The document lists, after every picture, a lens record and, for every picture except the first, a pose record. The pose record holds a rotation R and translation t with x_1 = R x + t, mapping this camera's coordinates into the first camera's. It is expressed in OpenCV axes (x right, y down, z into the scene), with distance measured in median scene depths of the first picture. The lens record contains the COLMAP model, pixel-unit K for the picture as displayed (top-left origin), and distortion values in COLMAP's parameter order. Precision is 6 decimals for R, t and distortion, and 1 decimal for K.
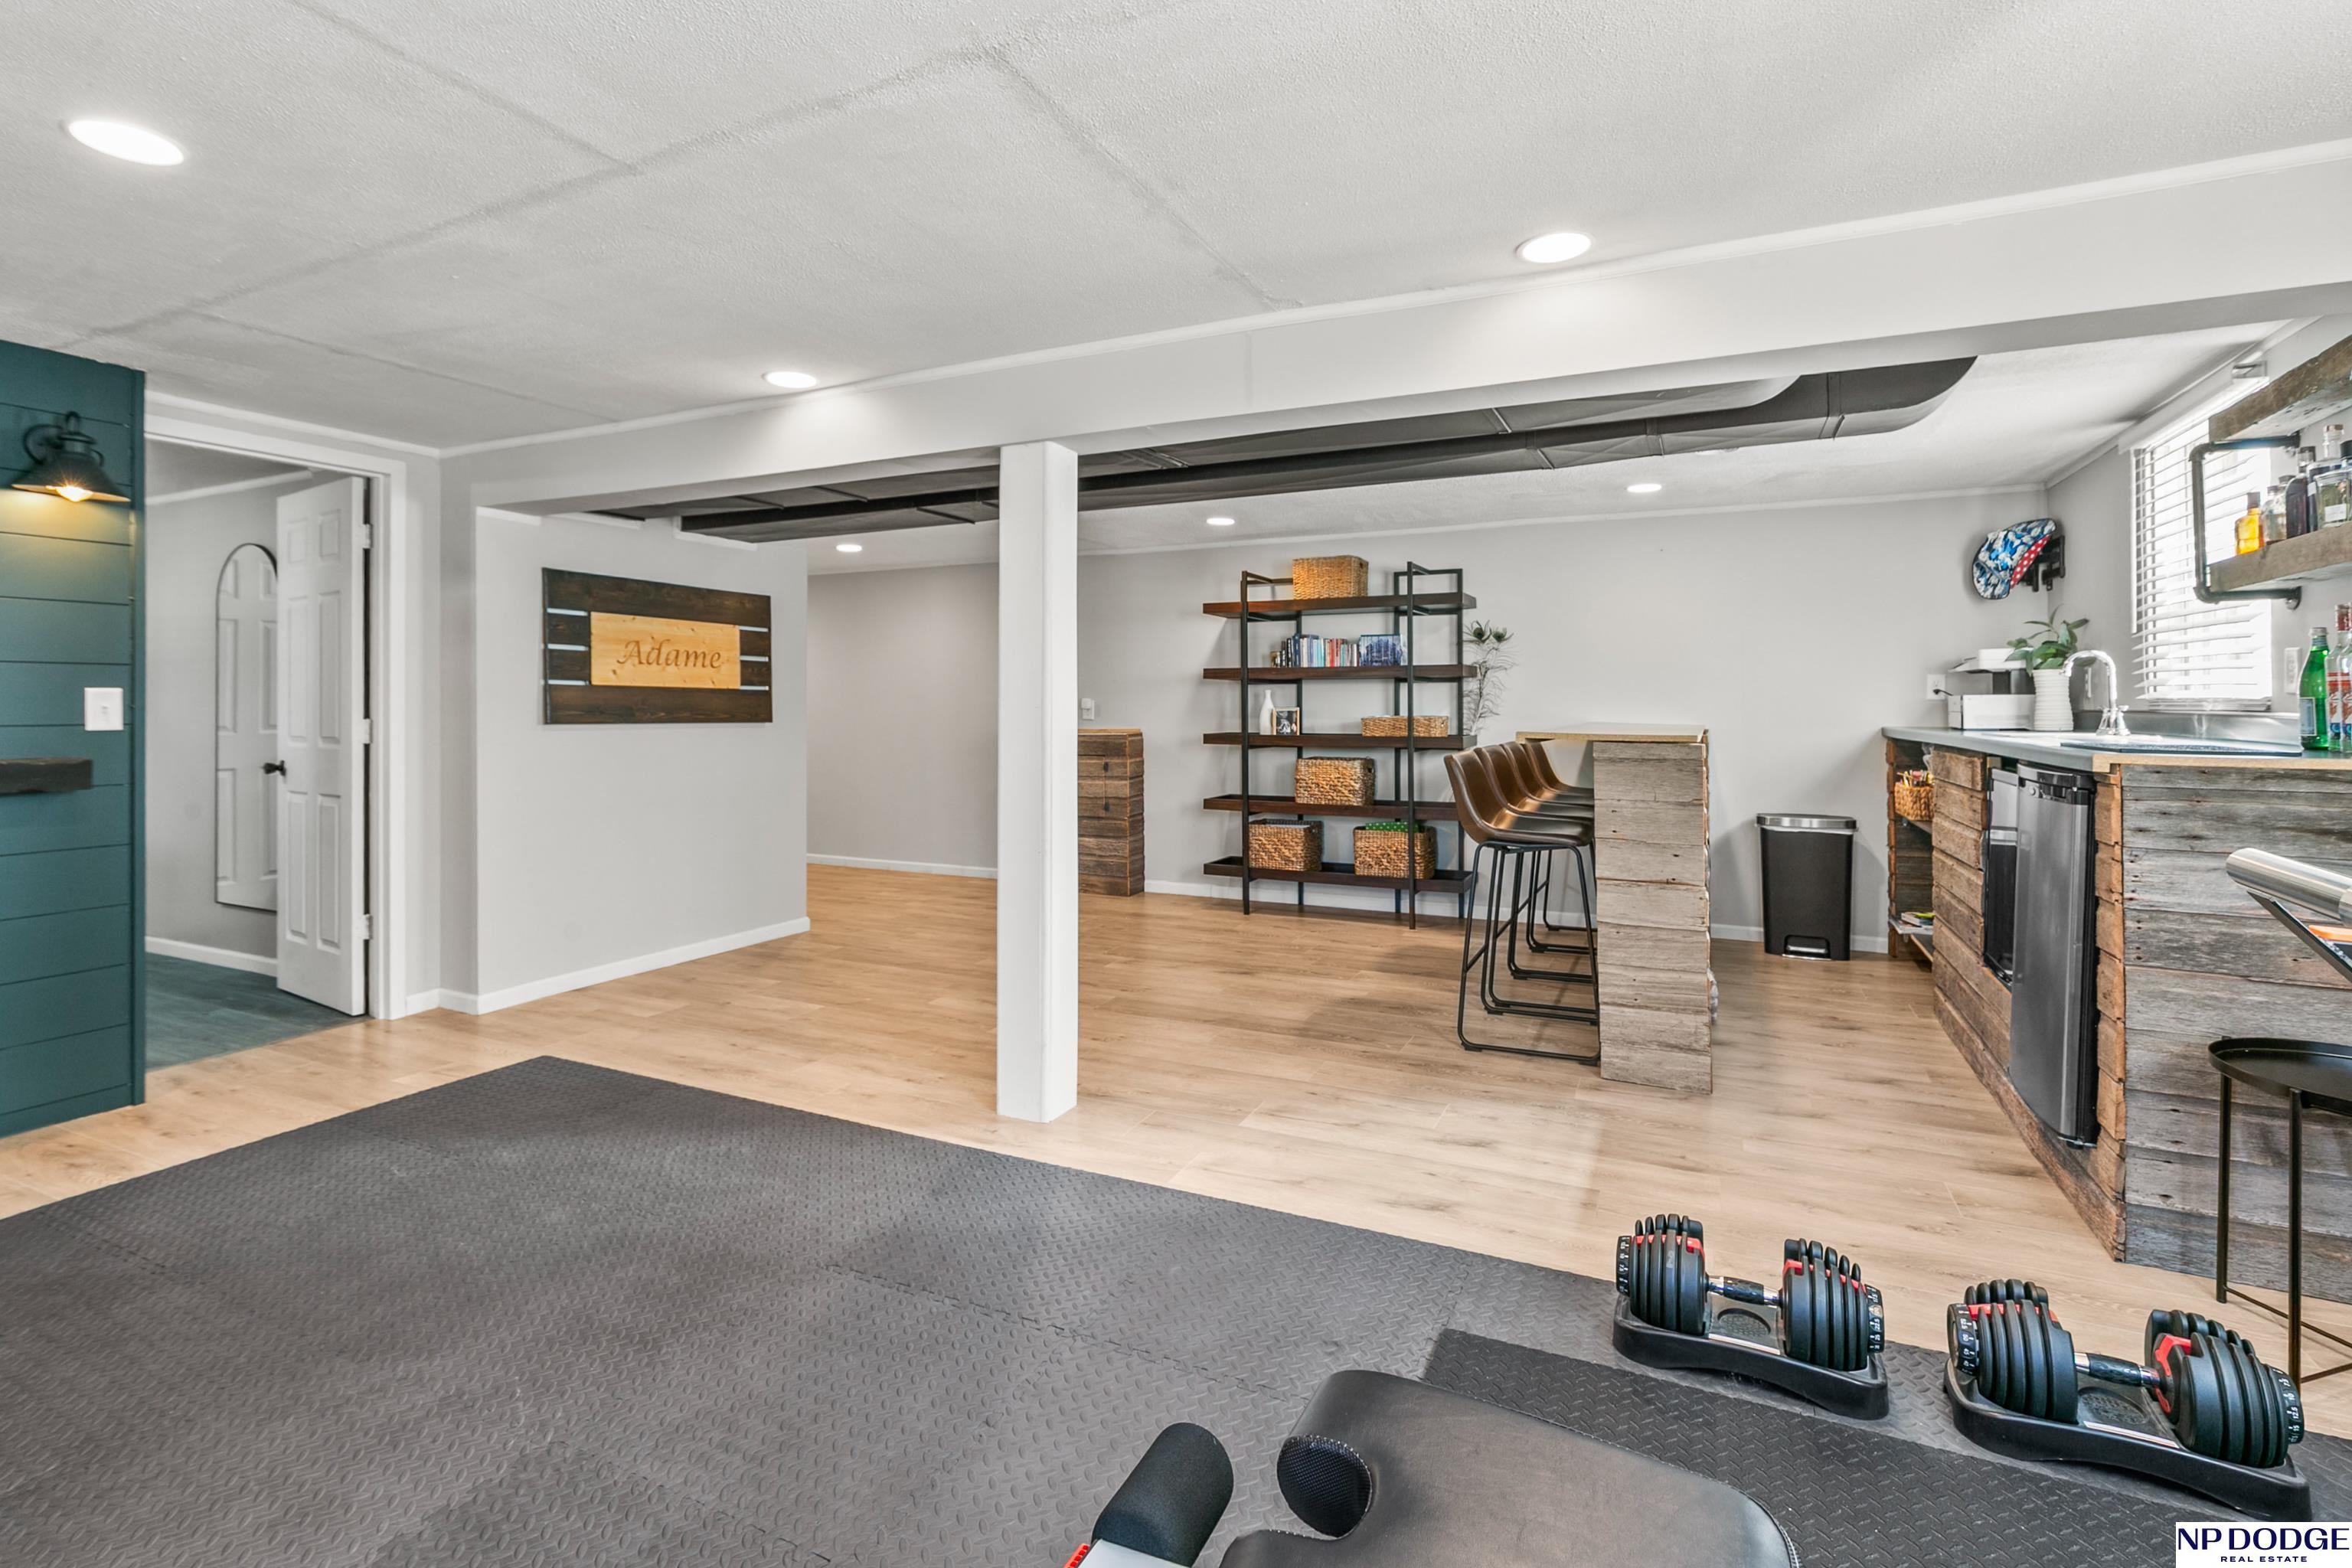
lens RADIAL K [[1066.4, 0, 1215.9], [0, 1066.4, 696.8], [0, 0, 1]] dist [0.003710, -0.002148]
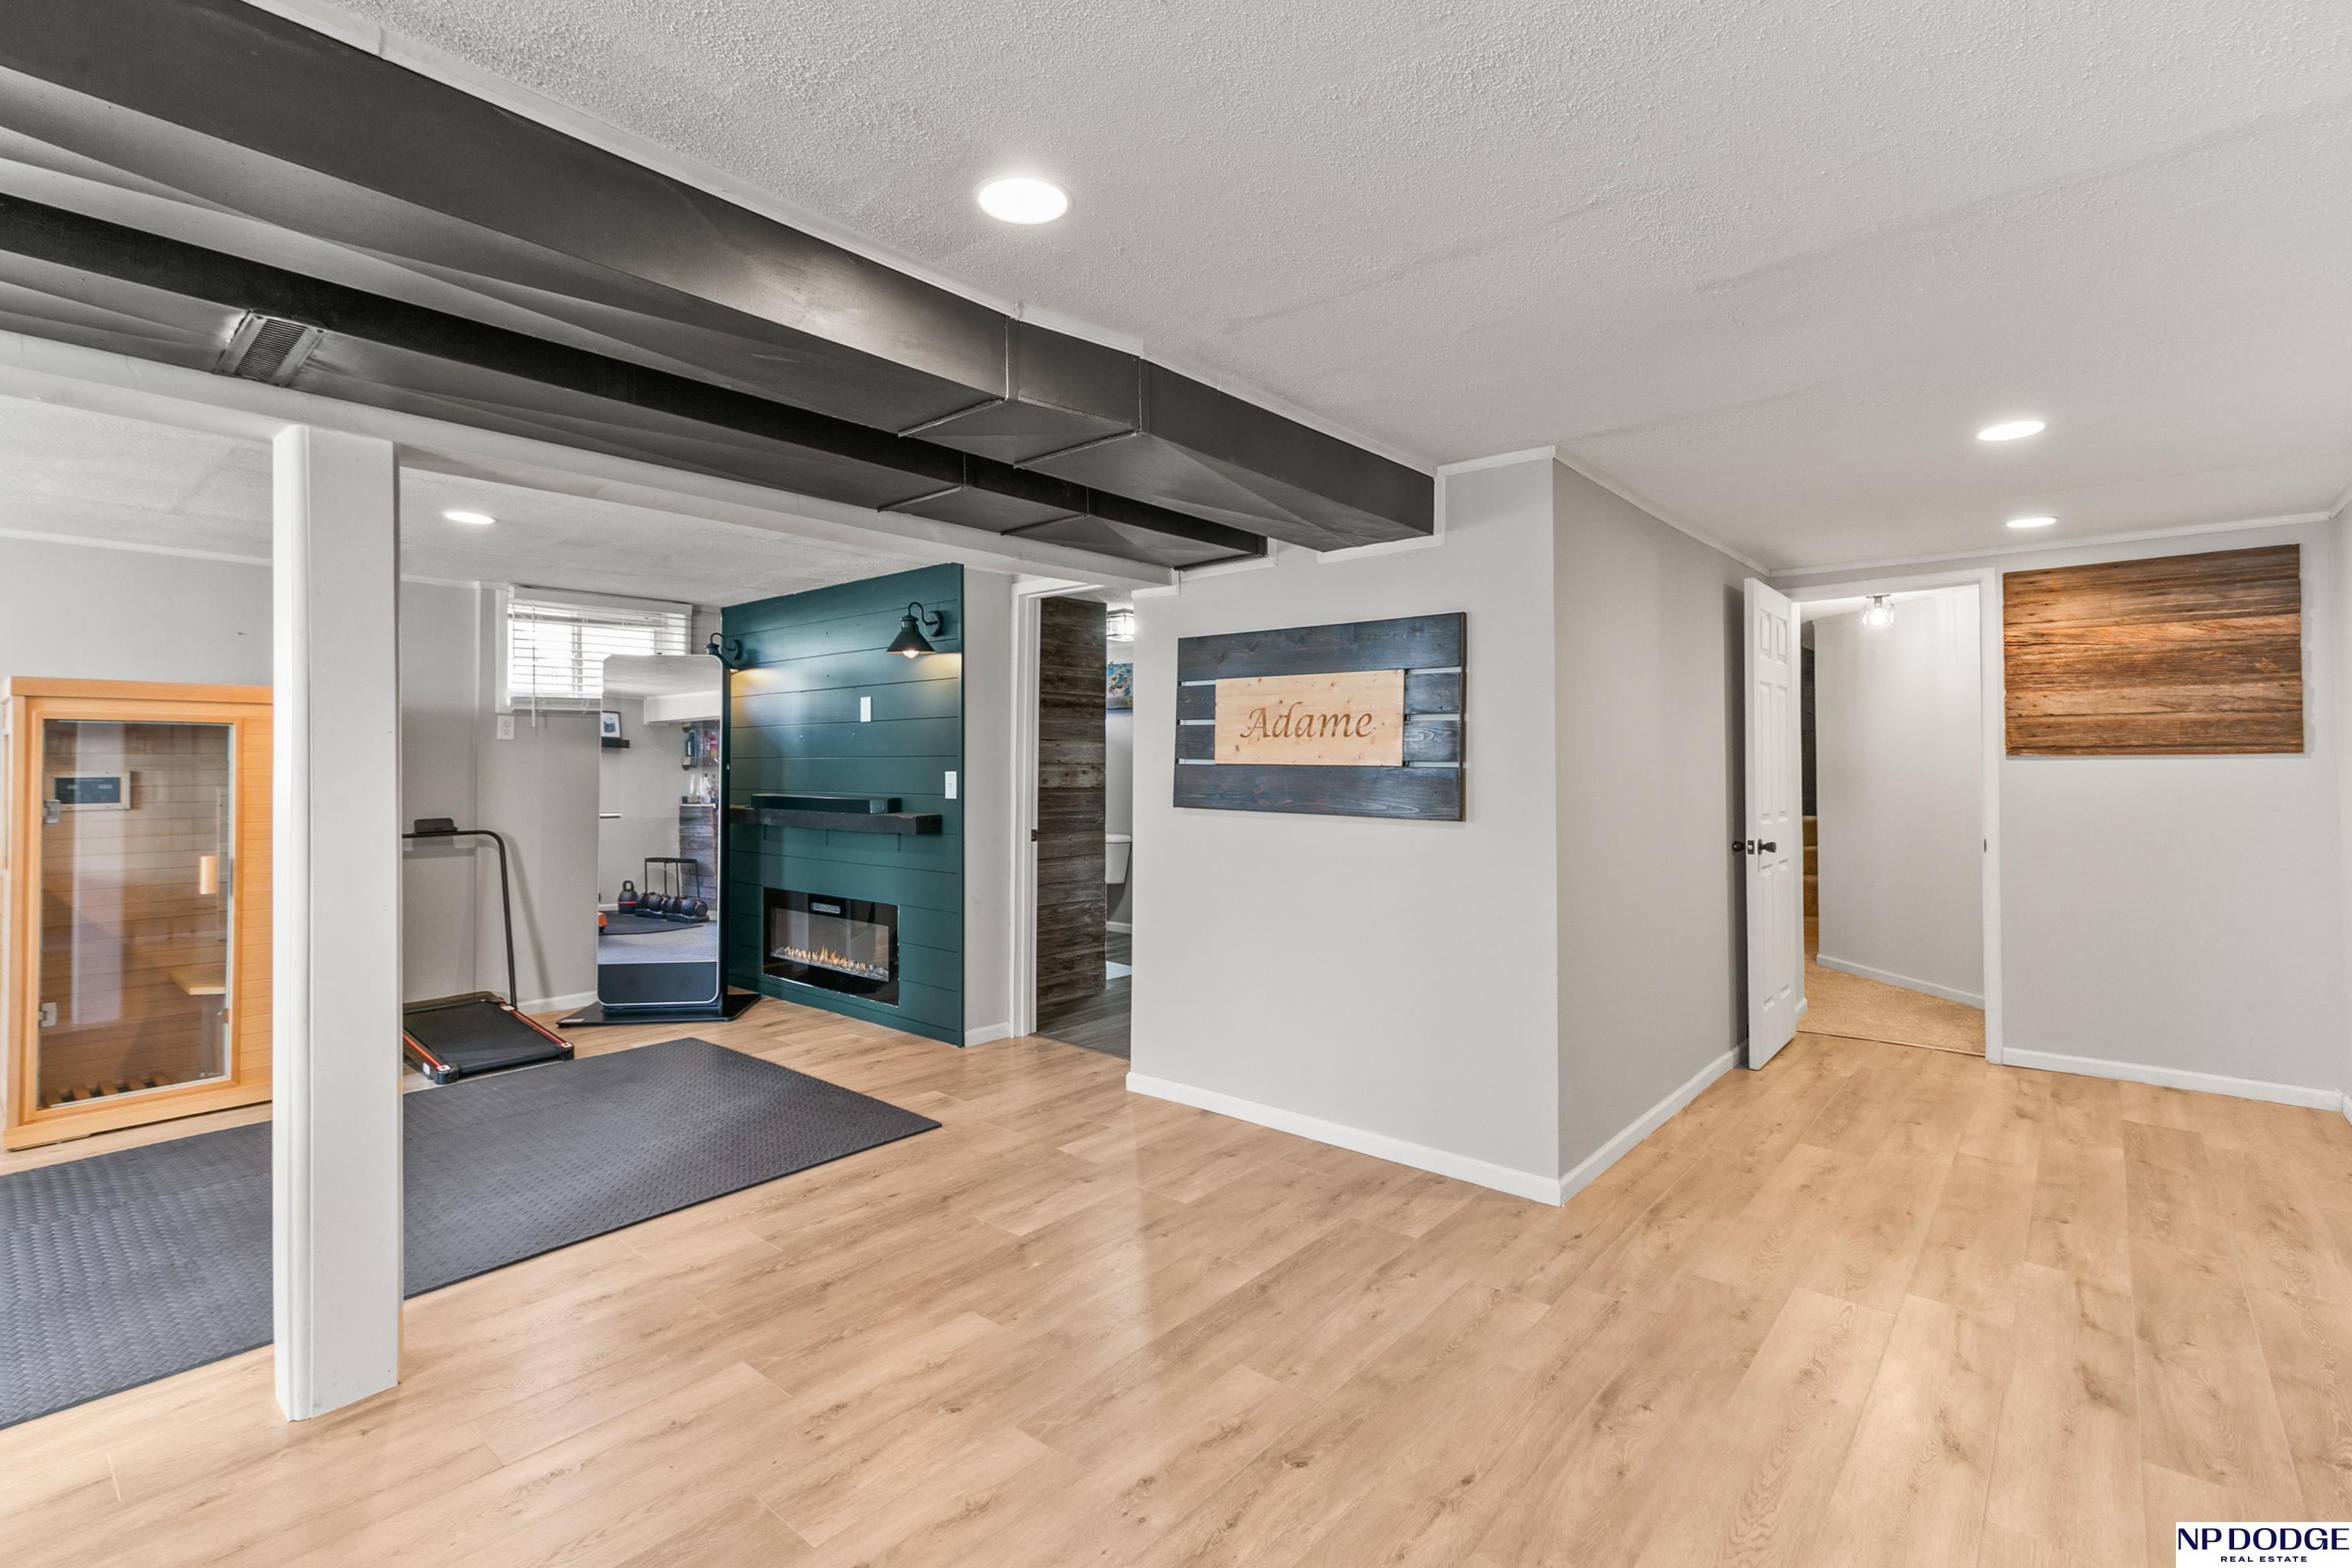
lens RADIAL K [[1066.4, 0, 1194.2], [0, 1066.4, 752.1], [0, 0, 1]] dist [0.003710, -0.002148]
pose [[-0.278012, -0.008791, -0.960537, 0.217697], [0.008398, 0.999898, -0.011582, -0.009731], [0.960541, -0.011286, -0.277910, 1.083299]]
